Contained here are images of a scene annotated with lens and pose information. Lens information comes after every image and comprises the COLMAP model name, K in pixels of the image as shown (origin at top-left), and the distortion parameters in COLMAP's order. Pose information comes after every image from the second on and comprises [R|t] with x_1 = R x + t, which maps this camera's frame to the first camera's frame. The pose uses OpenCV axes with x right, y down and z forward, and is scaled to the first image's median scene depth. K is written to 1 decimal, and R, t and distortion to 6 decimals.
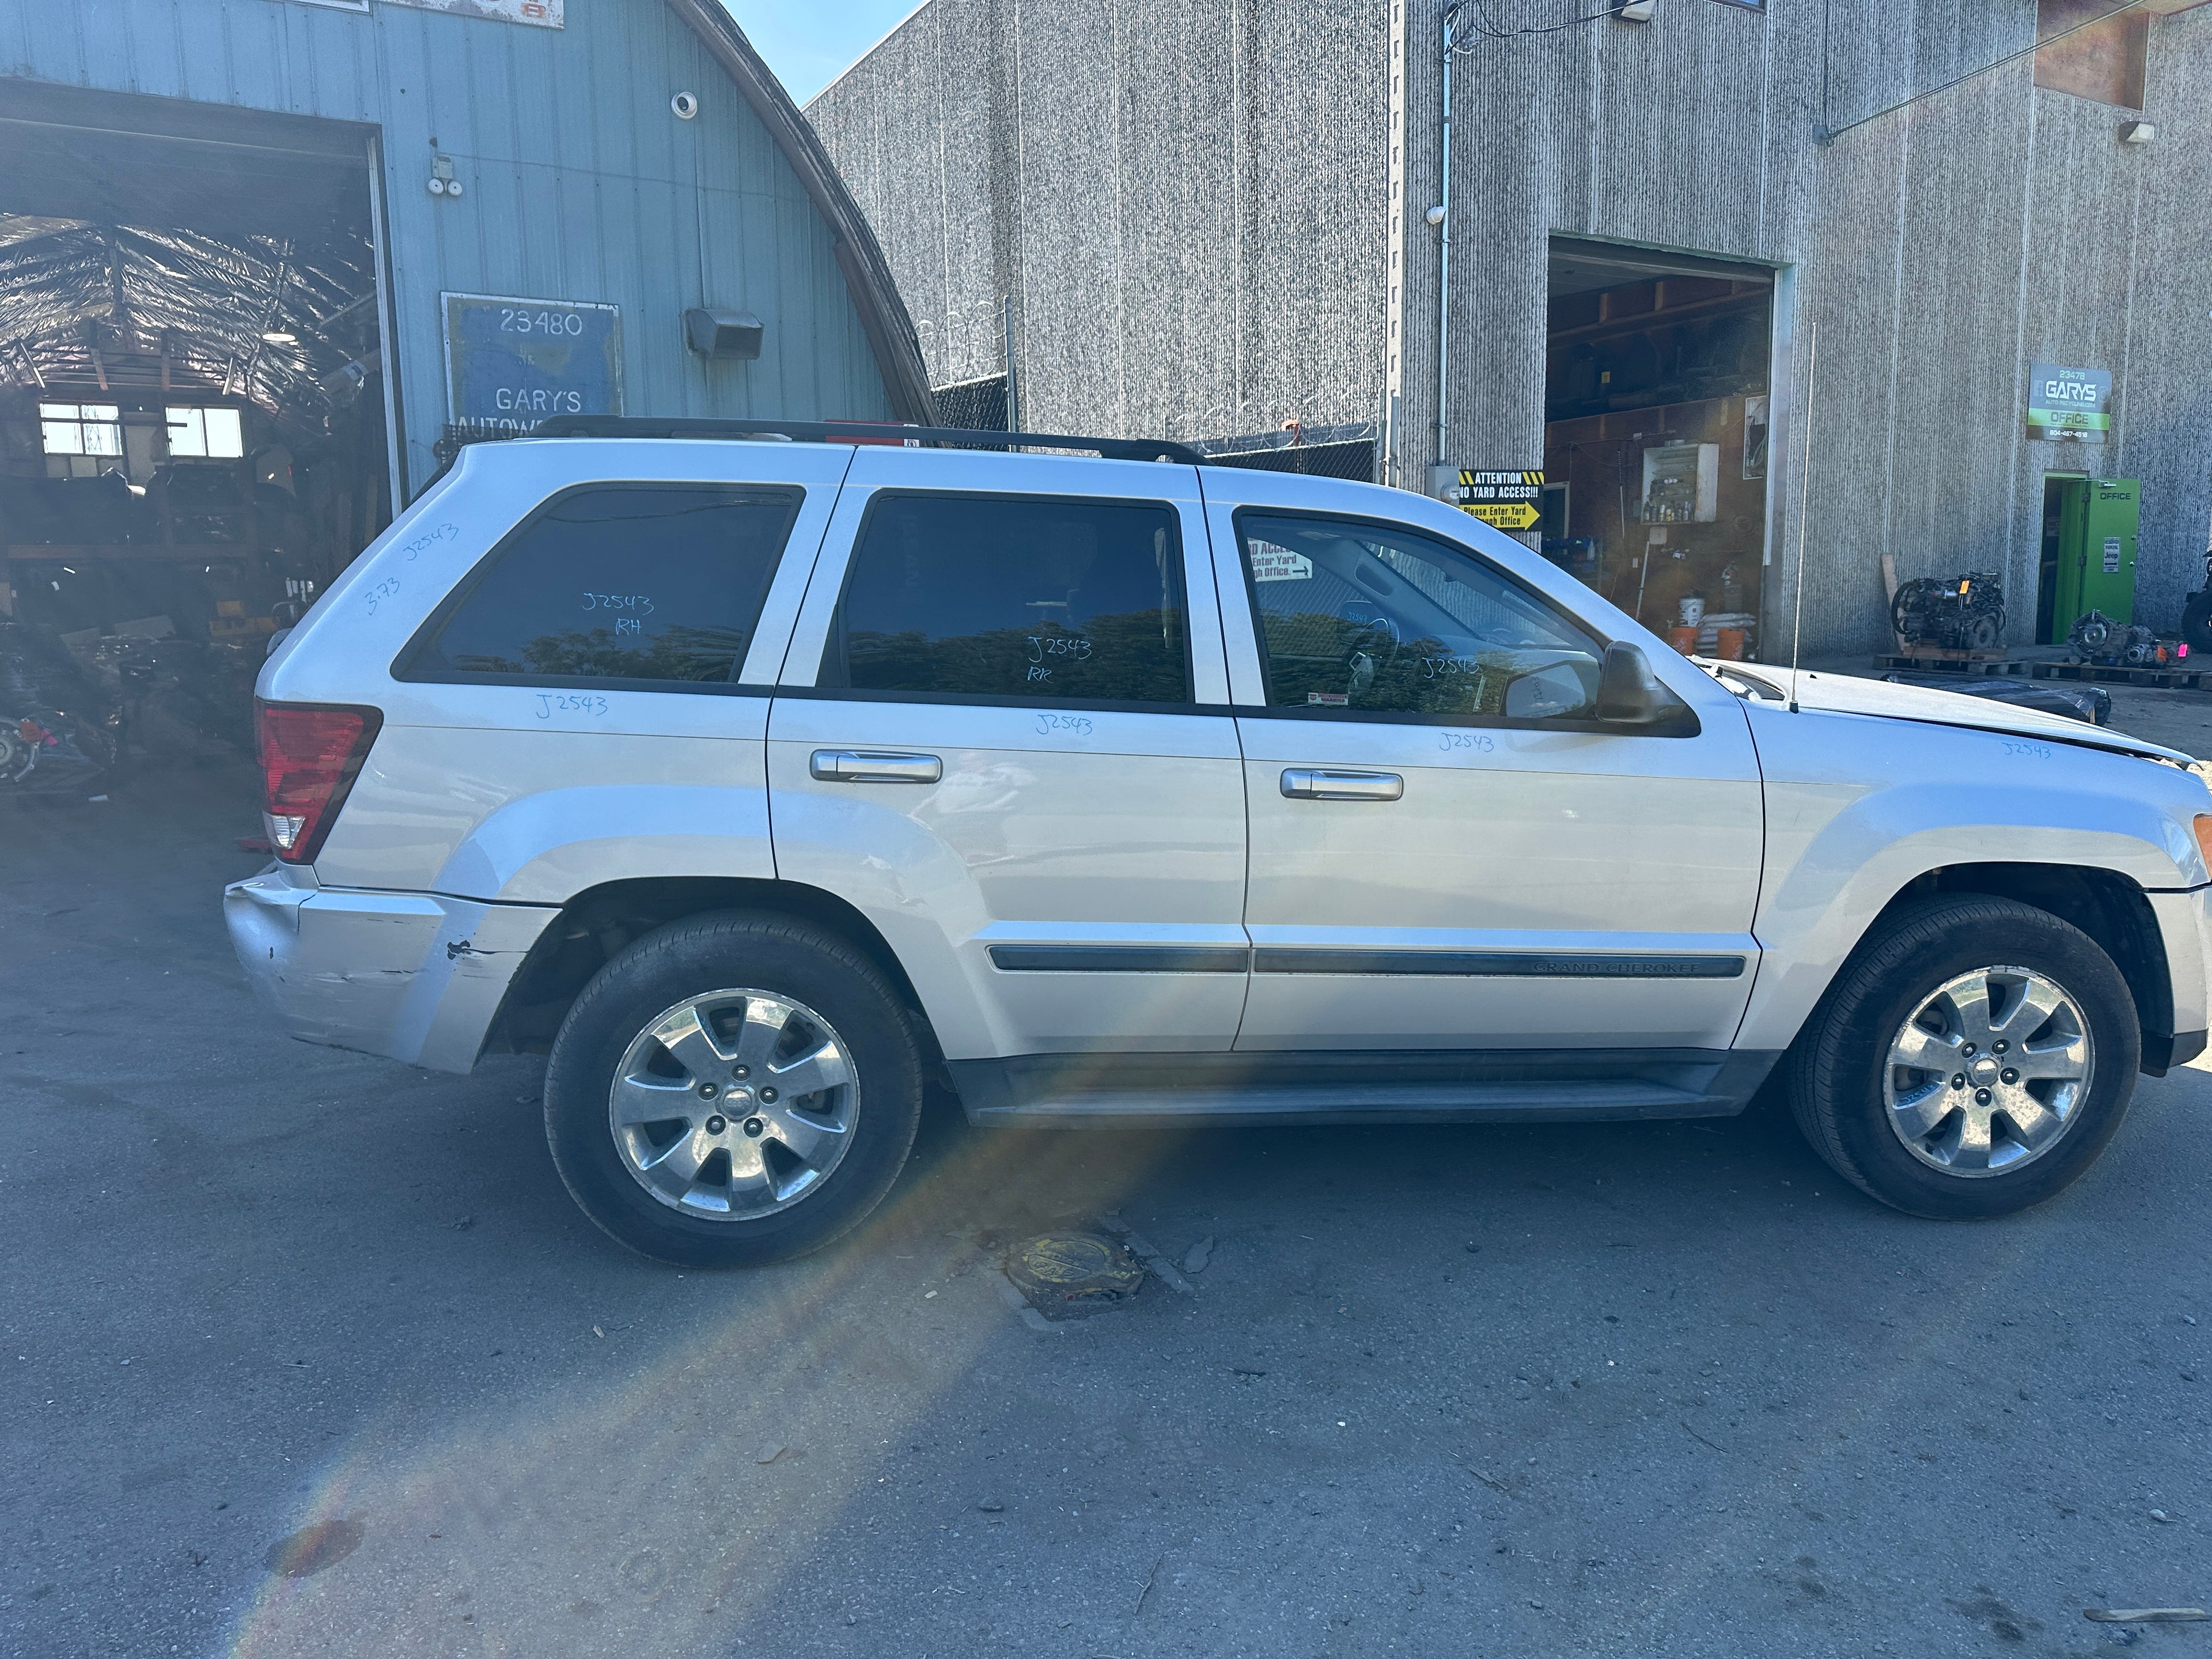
lens RADIAL K [[1561.5, 0, 1119.7], [0, 1561.5, 814.8], [0, 0, 1]] dist [0.041426, -0.055730]
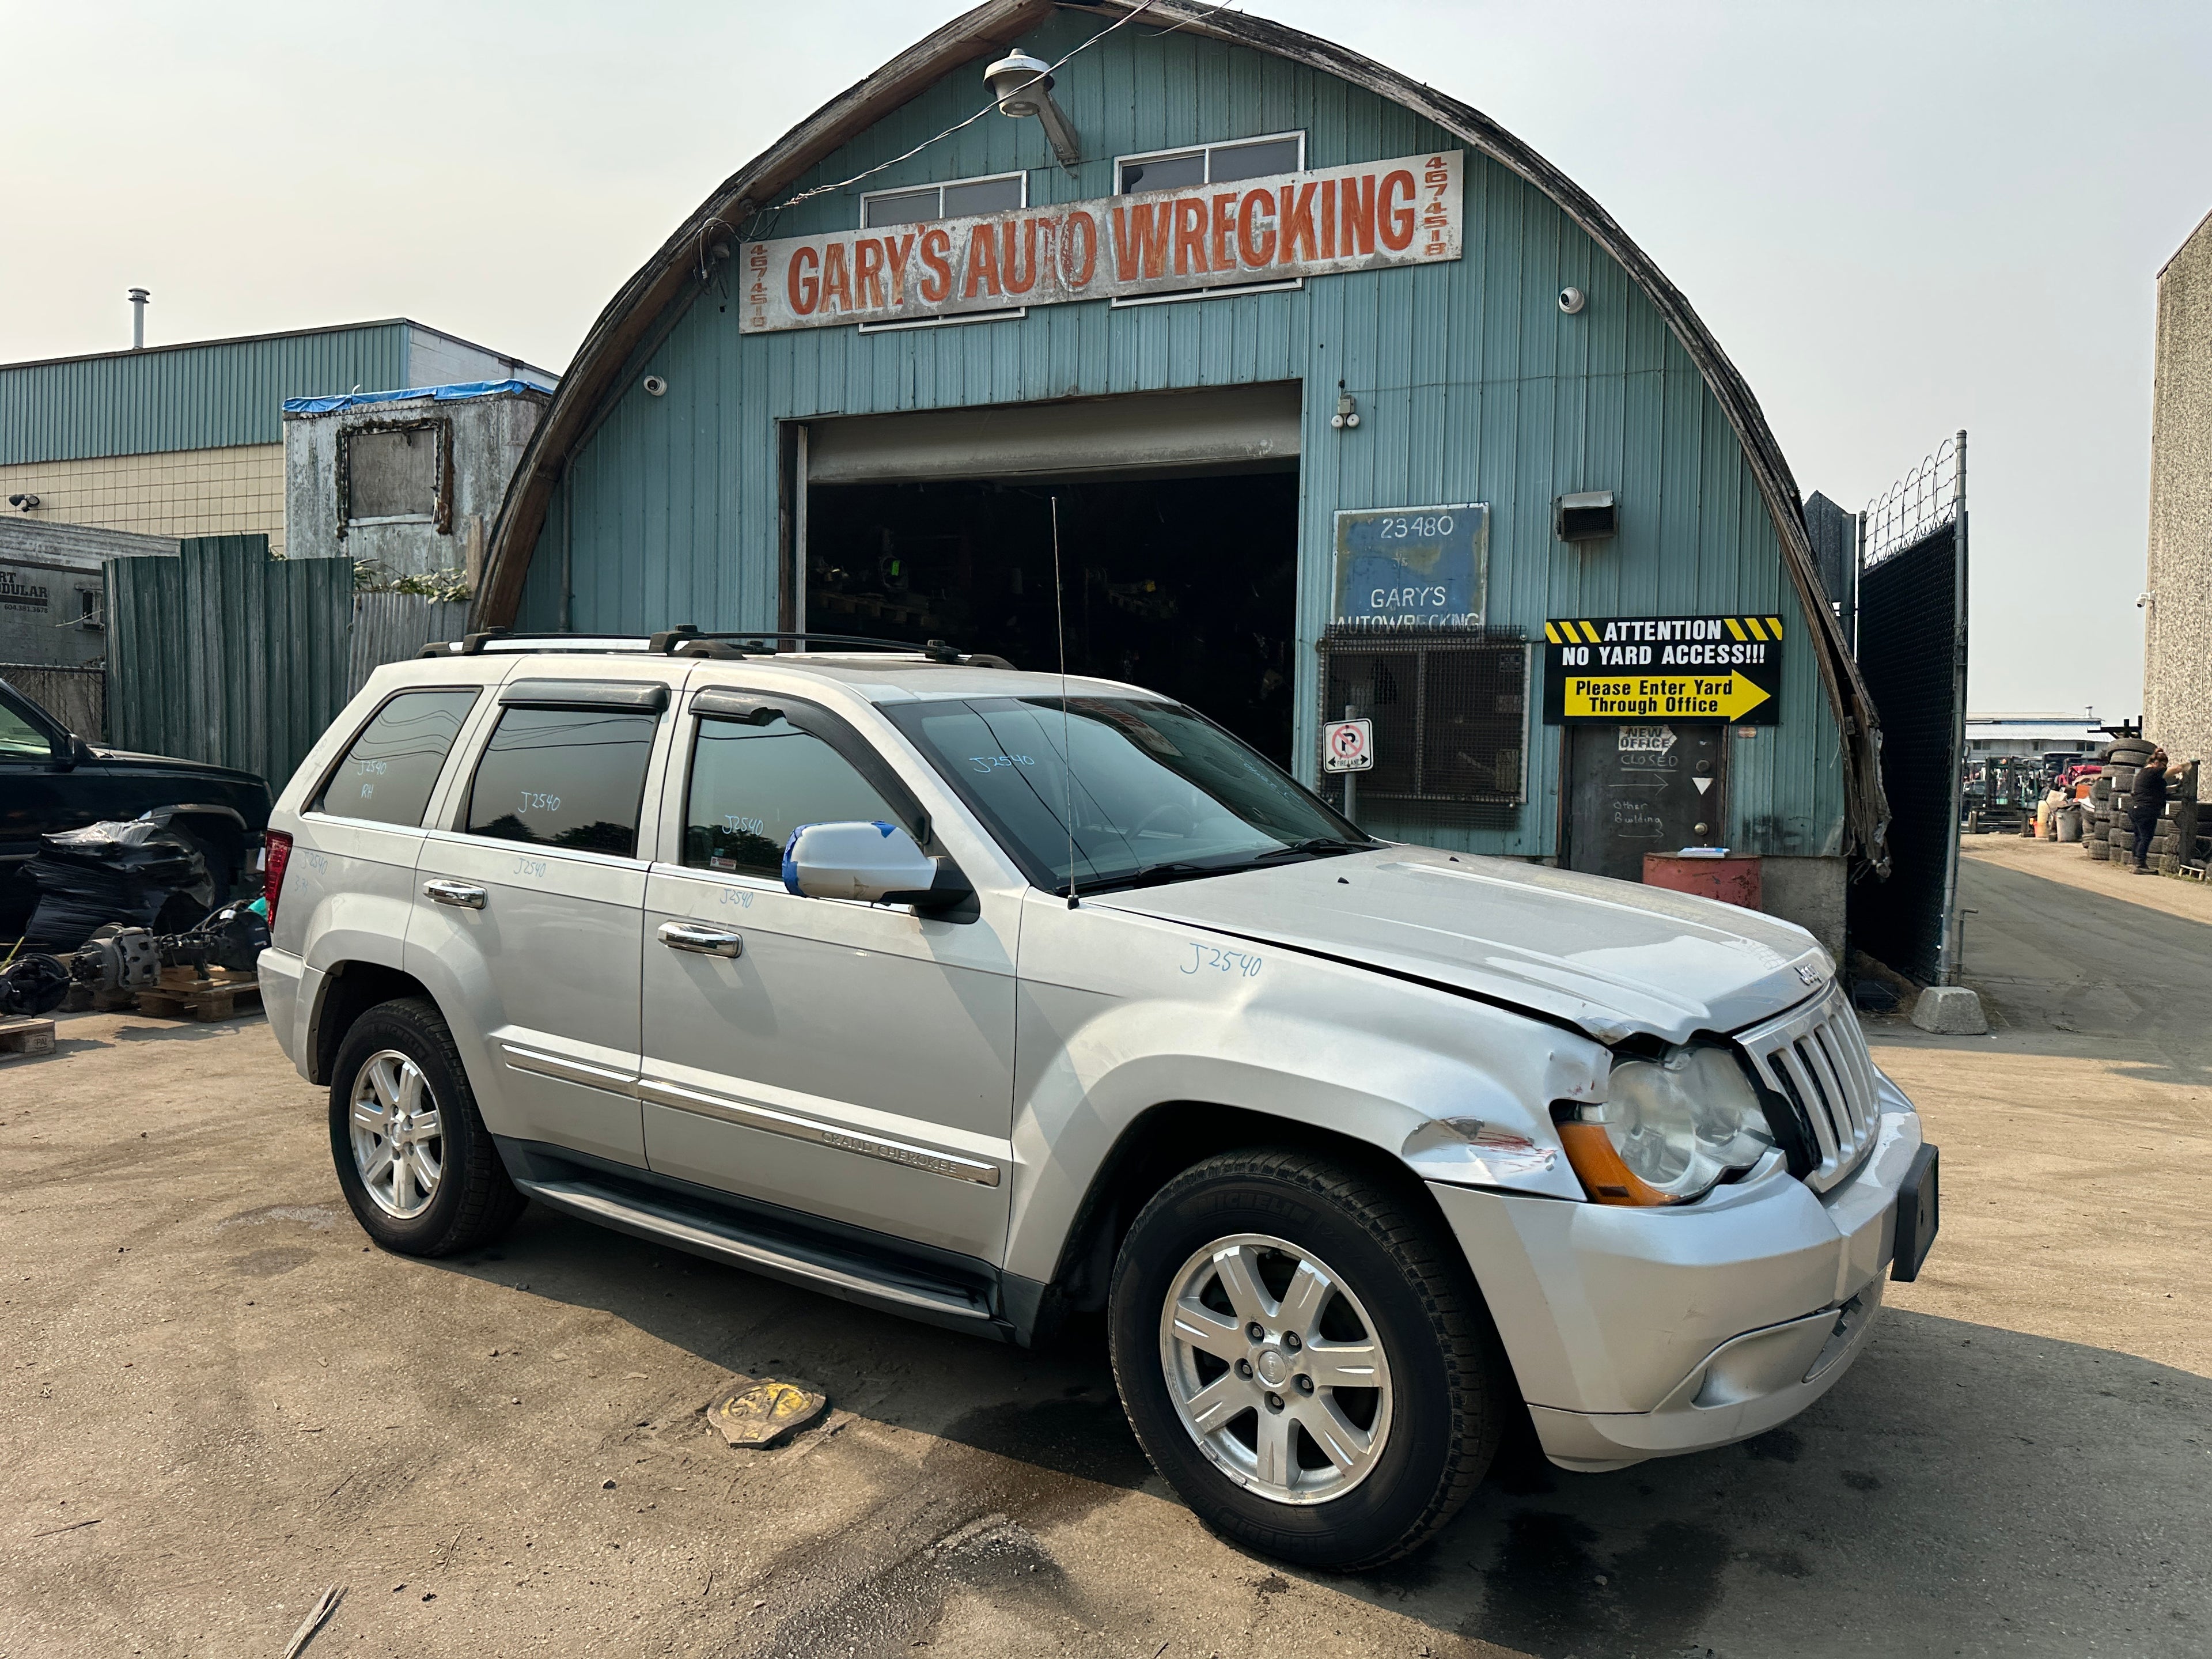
lens RADIAL K [[1561.5, 0, 1099.6], [0, 1561.5, 809.7], [0, 0, 1]] dist [0.041426, -0.055730]
pose [[0.616555, 0.041284, -0.786229, 0.368029], [-0.133513, 0.989643, -0.052734, -0.032552], [0.775909, 0.137486, 0.615681, 0.193070]]
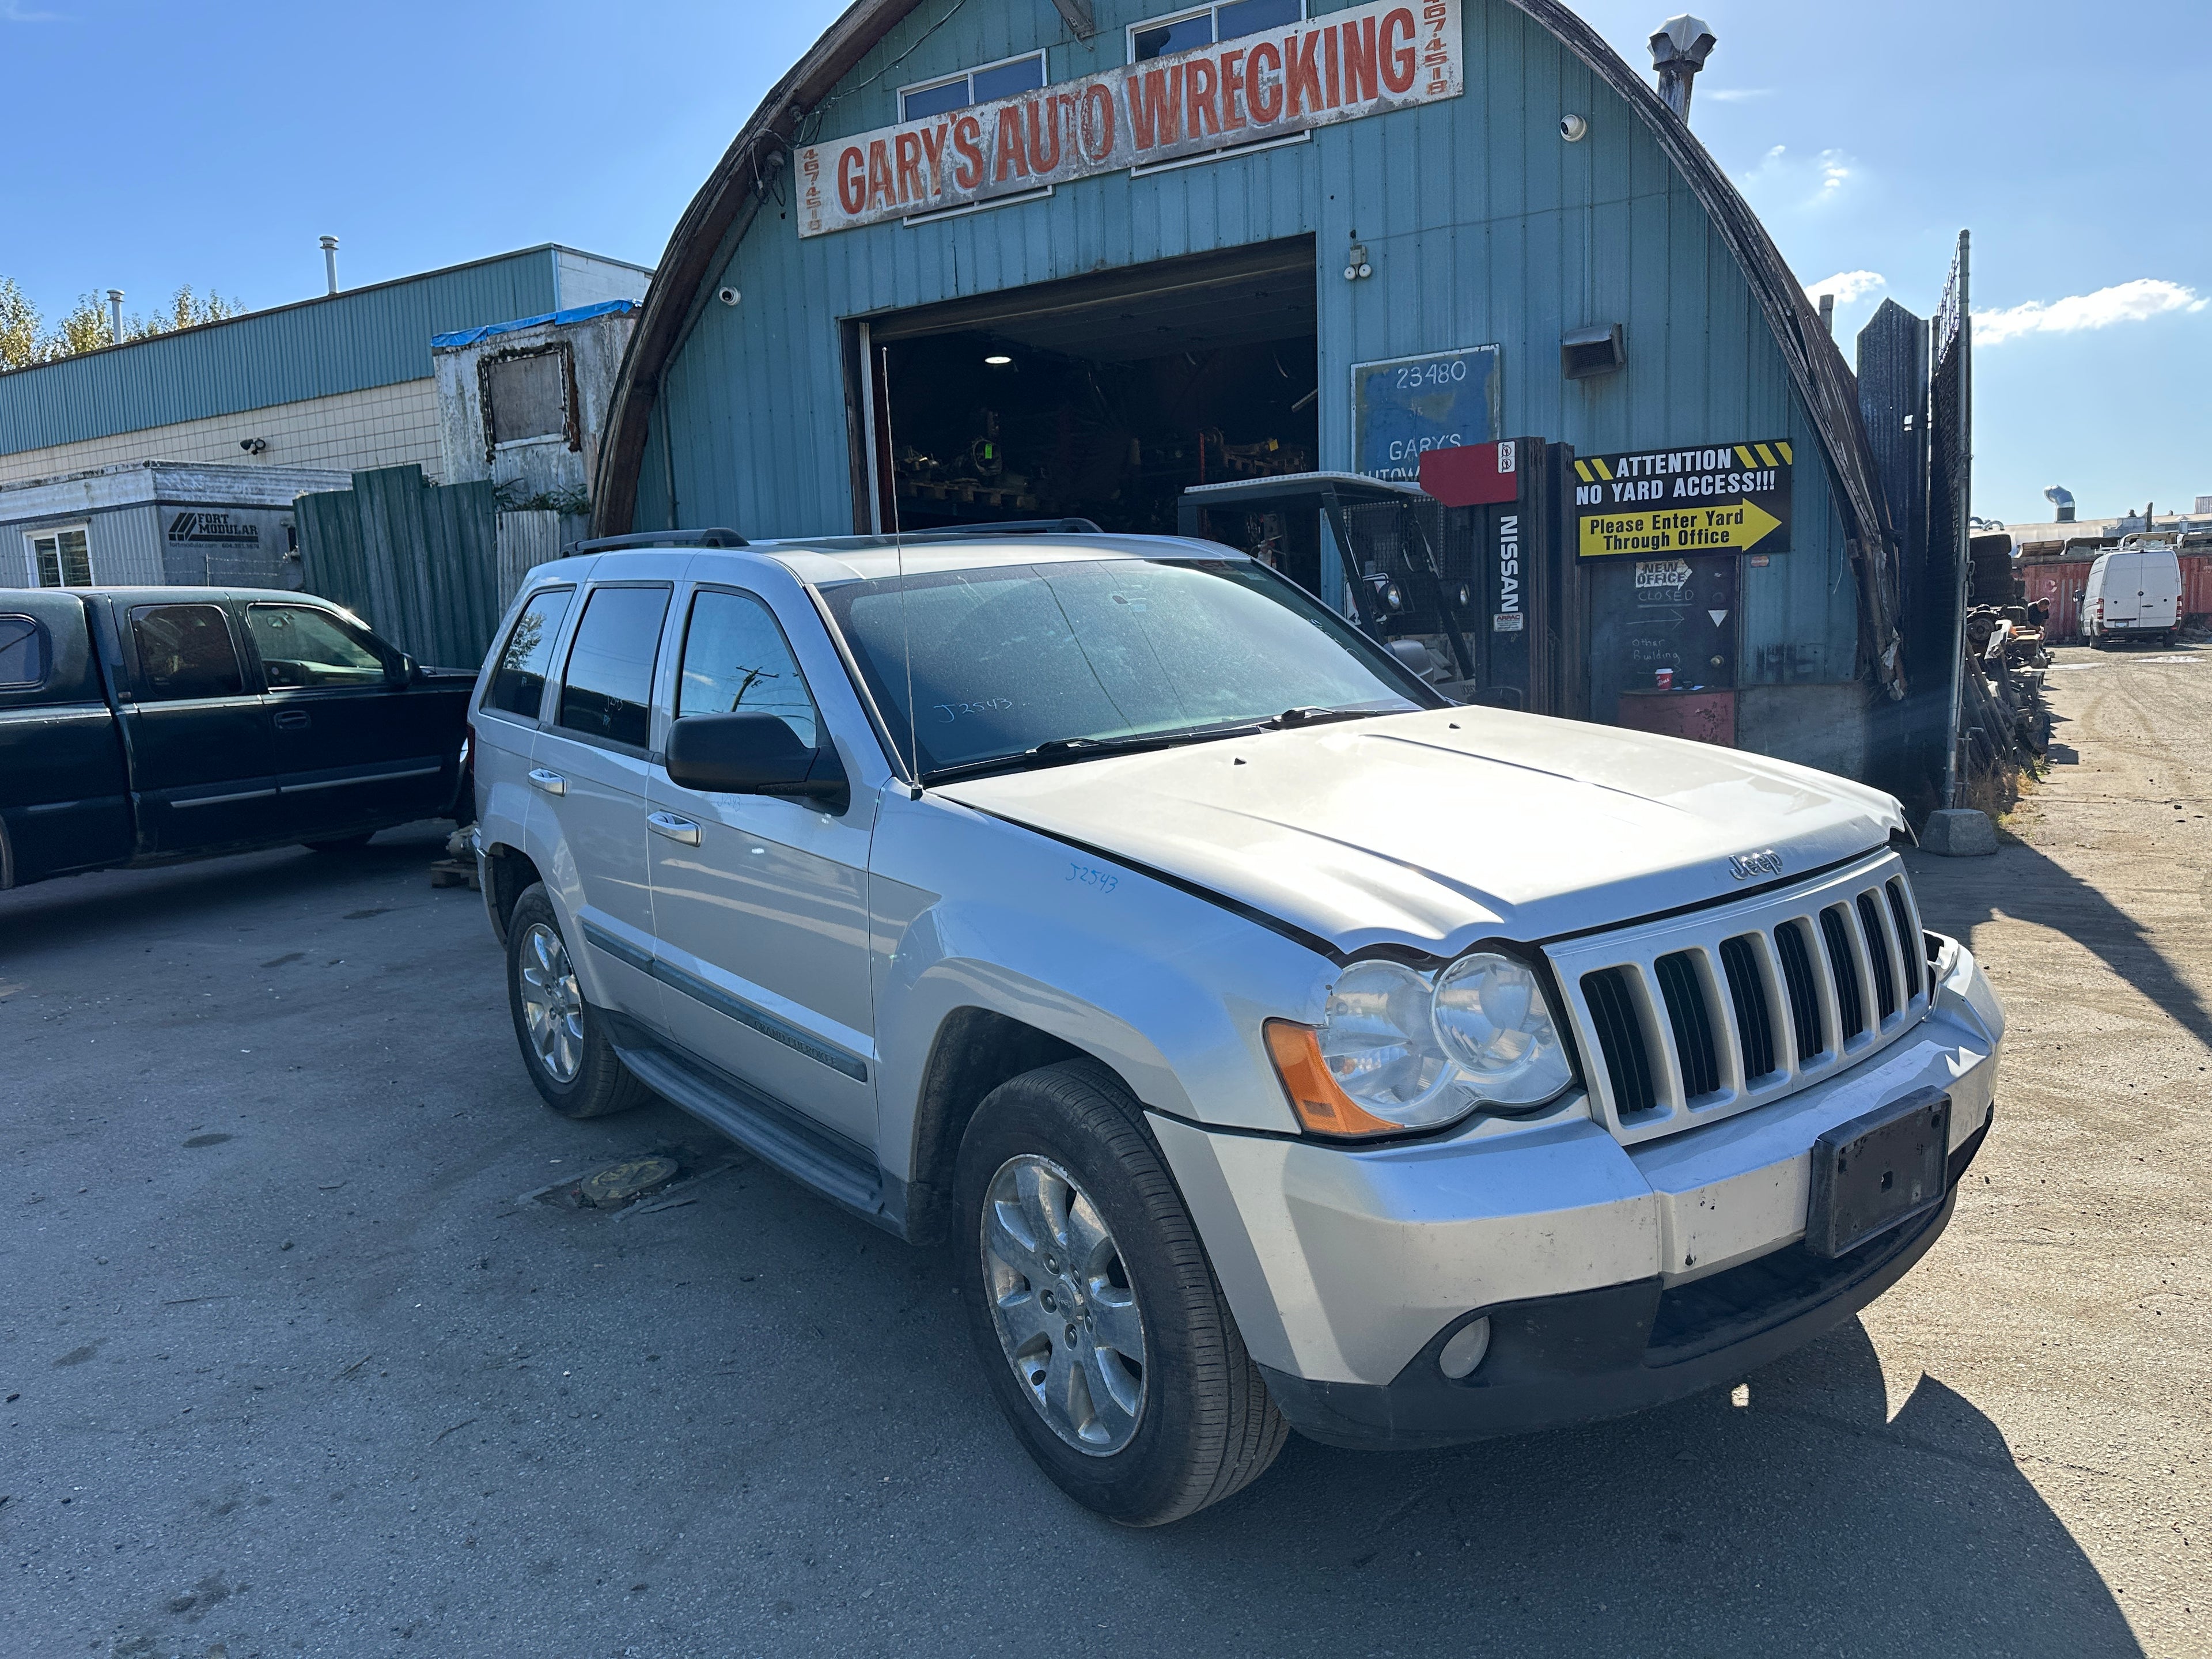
lens RADIAL K [[1561.5, 0, 1098.6], [0, 1561.5, 831.3], [0, 0, 1]] dist [0.041426, -0.055730]
pose [[0.493231, 0.096141, -0.864569, 0.508766], [-0.086039, 0.994392, 0.061493, -0.044842], [0.865633, 0.044056, 0.498737, 0.275548]]
